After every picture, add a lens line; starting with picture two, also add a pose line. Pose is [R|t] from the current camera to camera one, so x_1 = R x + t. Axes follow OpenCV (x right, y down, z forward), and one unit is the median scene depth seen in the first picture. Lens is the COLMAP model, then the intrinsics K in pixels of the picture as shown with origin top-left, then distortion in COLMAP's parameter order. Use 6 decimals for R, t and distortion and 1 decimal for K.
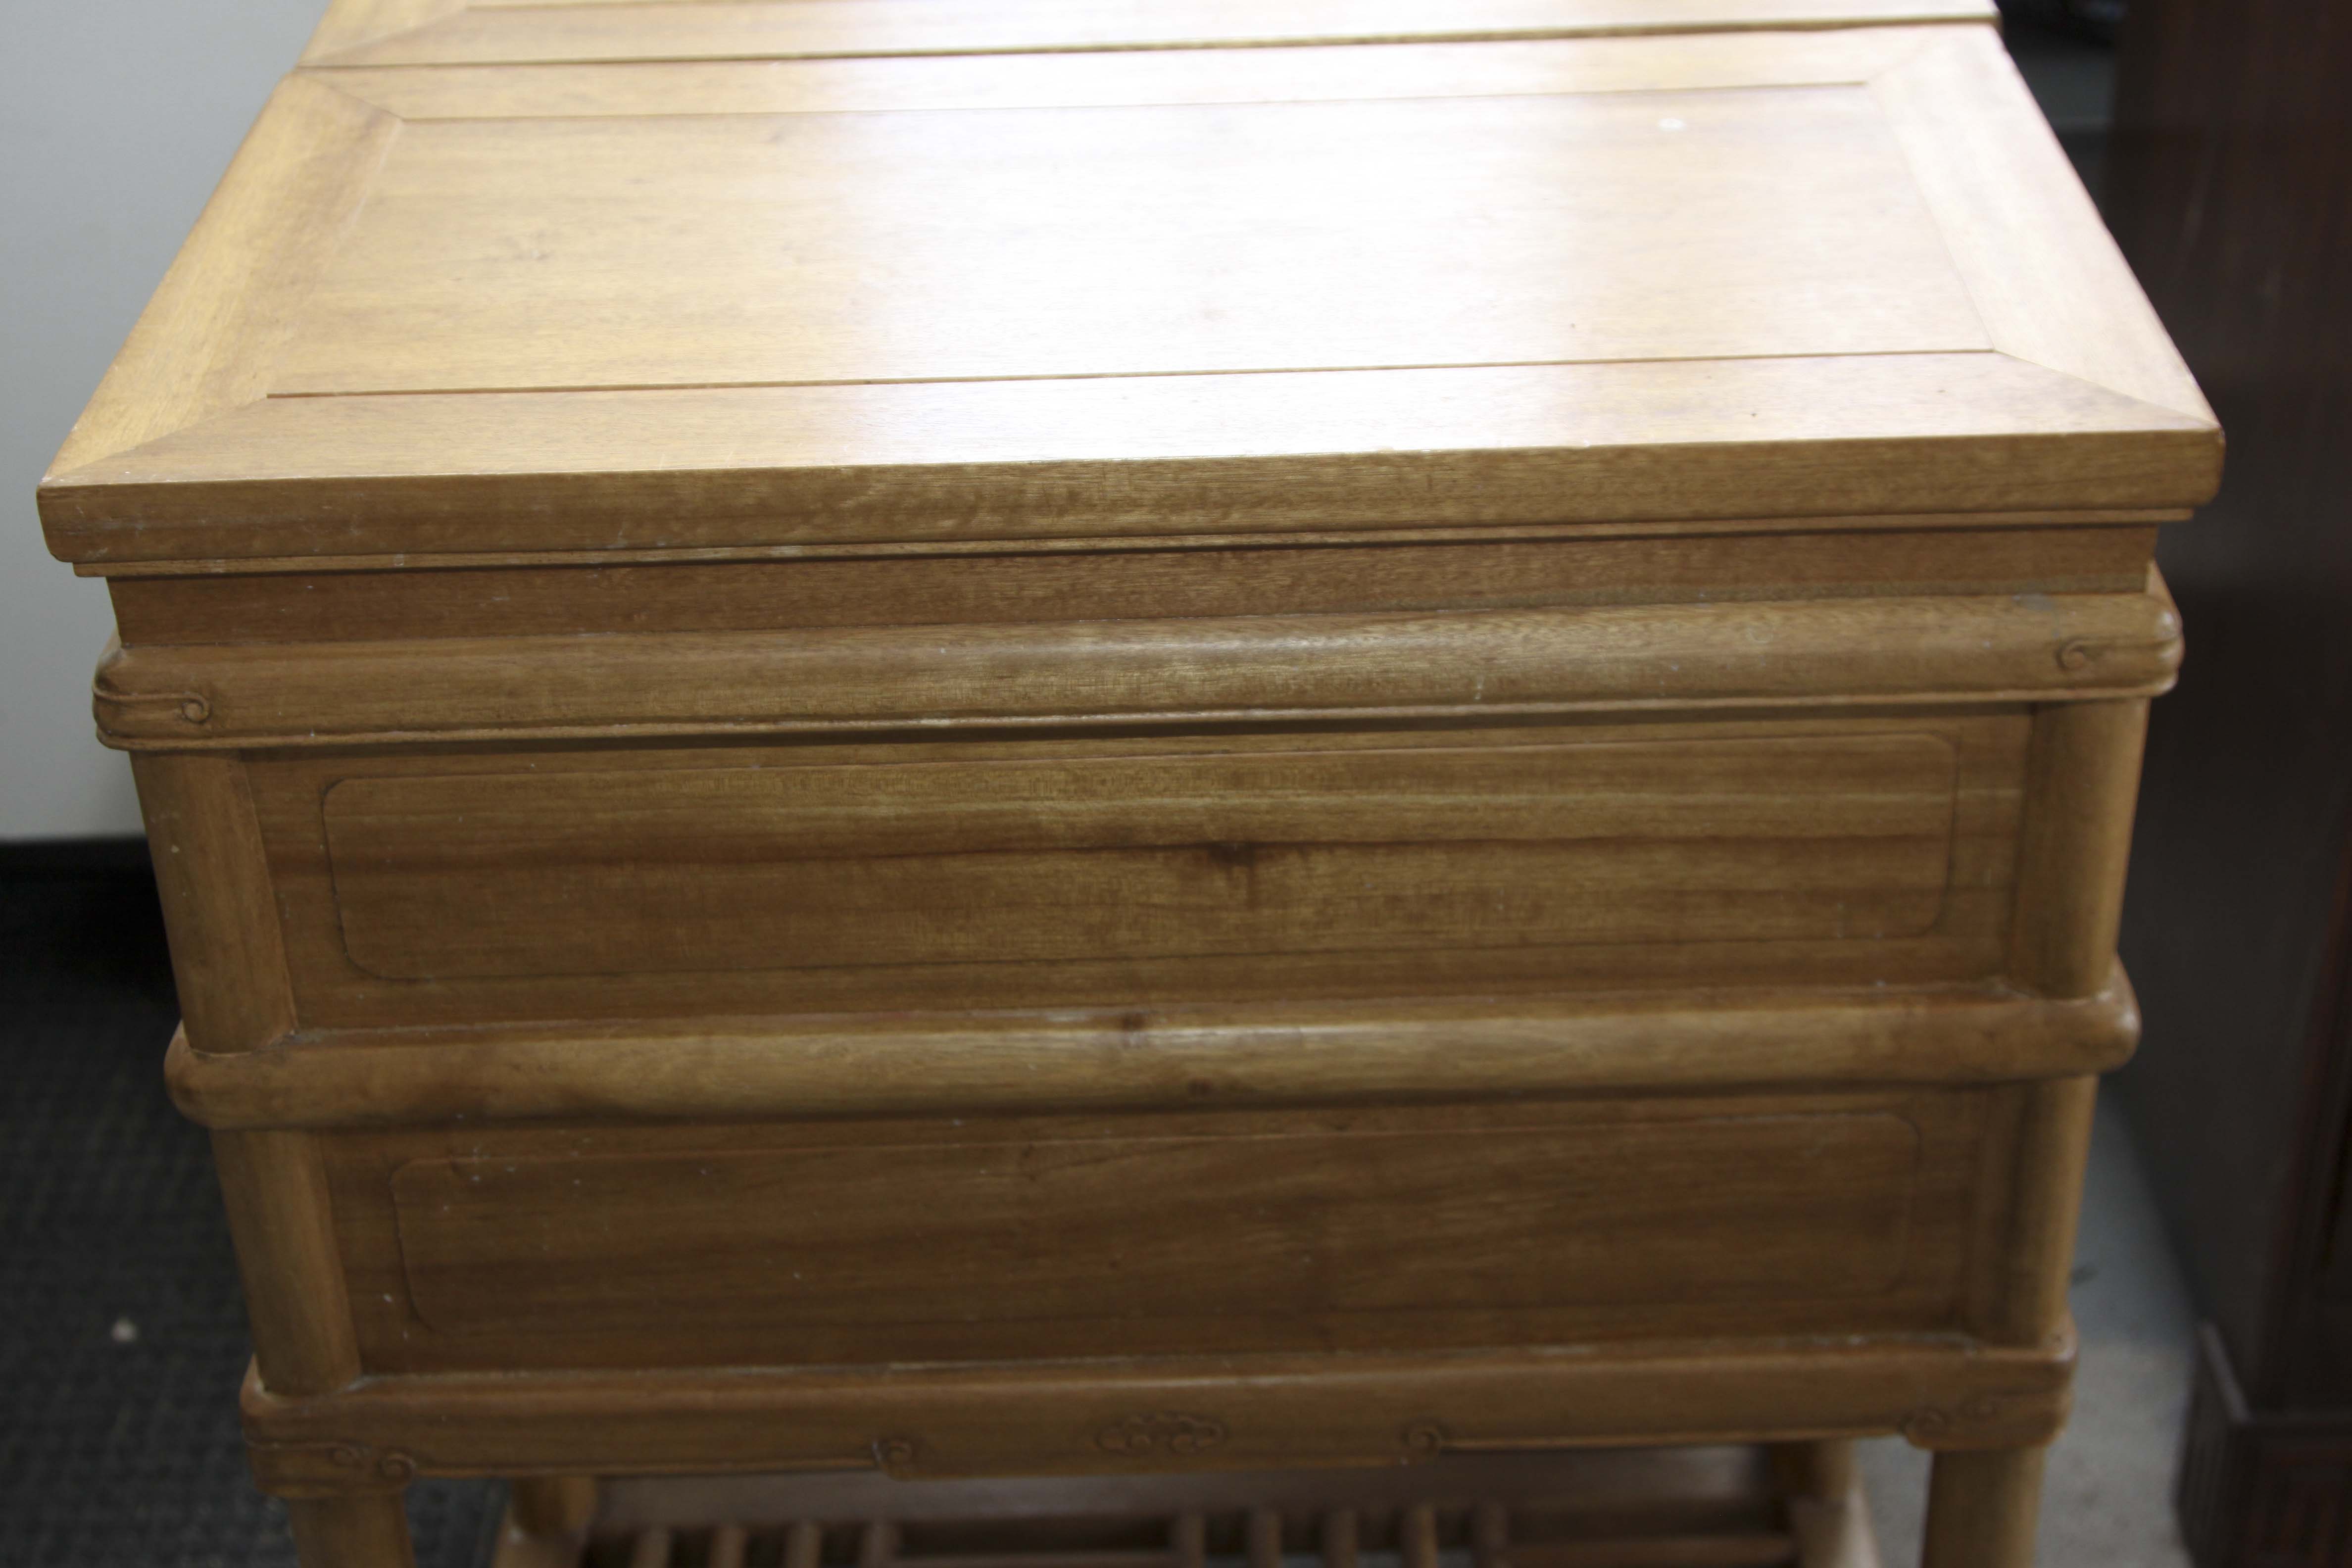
lens RADIAL K [[3690.1, 0, 1176.0], [0, 3690.1, 784.0], [0, 0, 1]] dist [-0.008207, -0.063117]
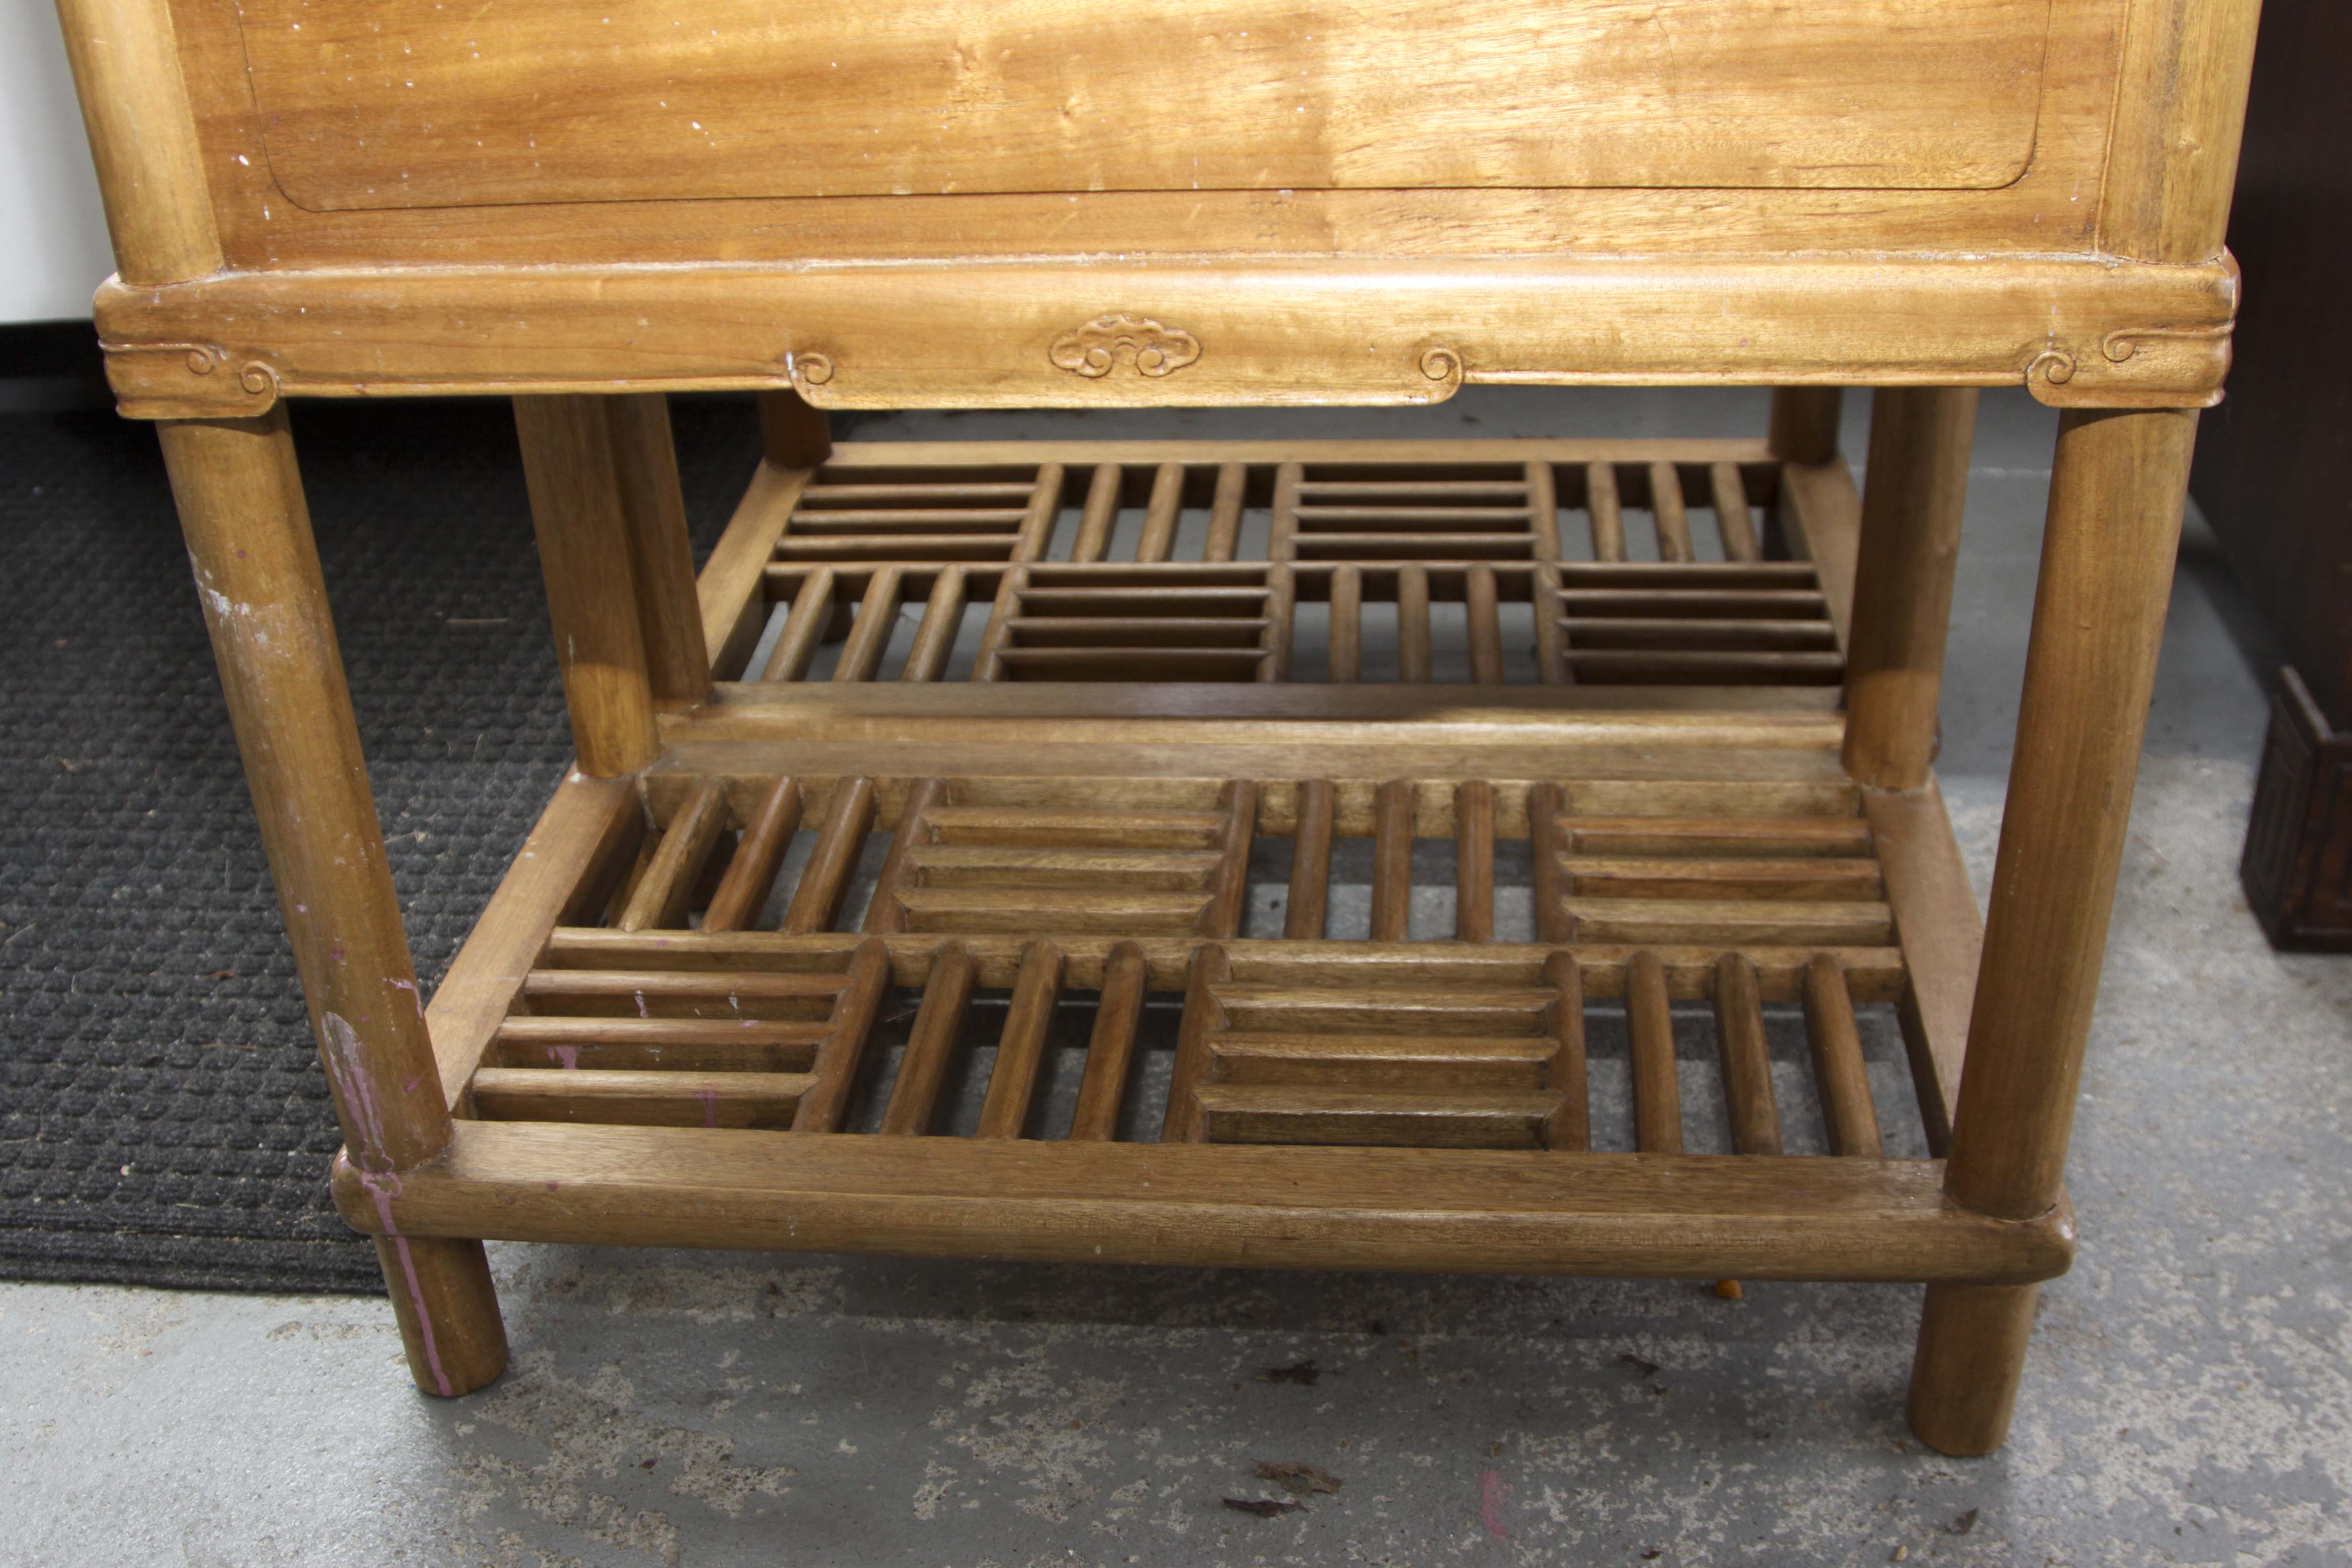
lens RADIAL K [[2537.3, 0, 1176.0], [0, 2537.3, 784.0], [0, 0, 1]] dist [-0.124779, 0.031449]
pose [[0.995097, 0.040270, -0.090338, 0.065322], [-0.042549, 0.998819, -0.023449, 0.296991], [0.089287, 0.027177, 0.995635, 0.449824]]
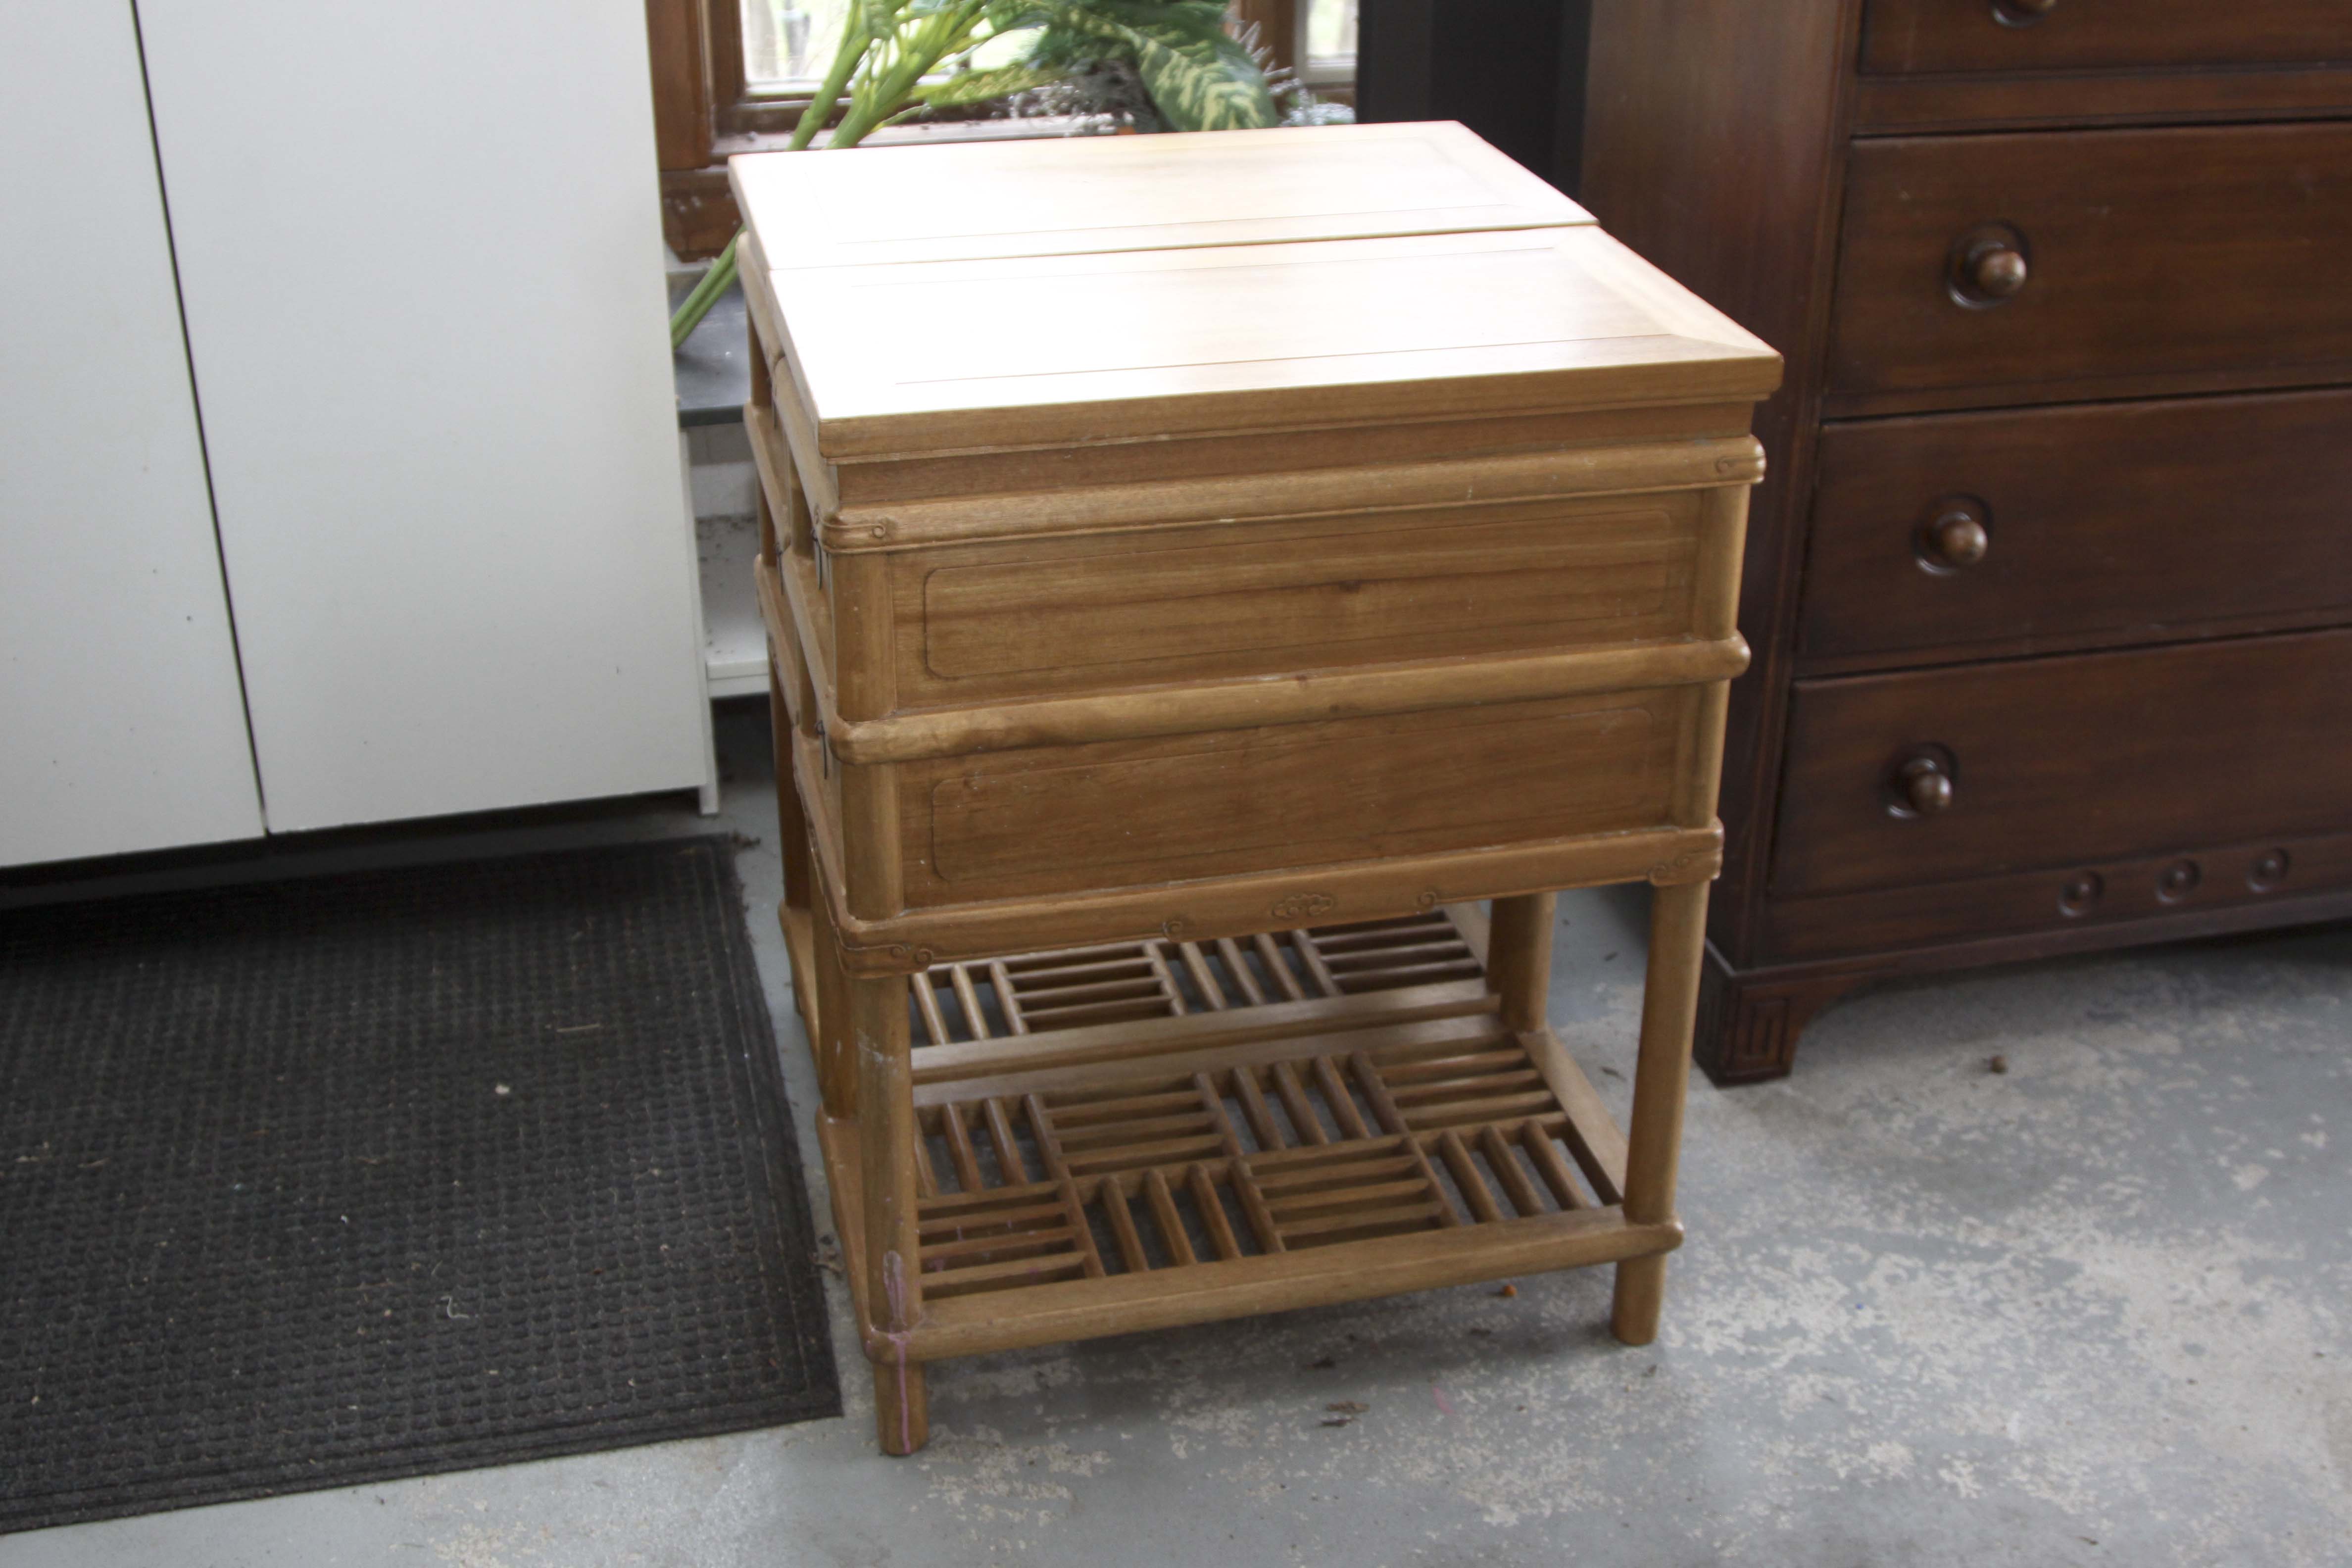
lens RADIAL K [[2818.6, 0, 1176.0], [0, 2818.6, 784.0], [0, 0, 1]] dist [-0.109737, -0.017457]
pose [[0.973363, -0.070270, 0.218234, -0.414459], [0.092273, 0.991445, -0.092315, 0.253768], [-0.209880, 0.109993, 0.971520, -0.495490]]
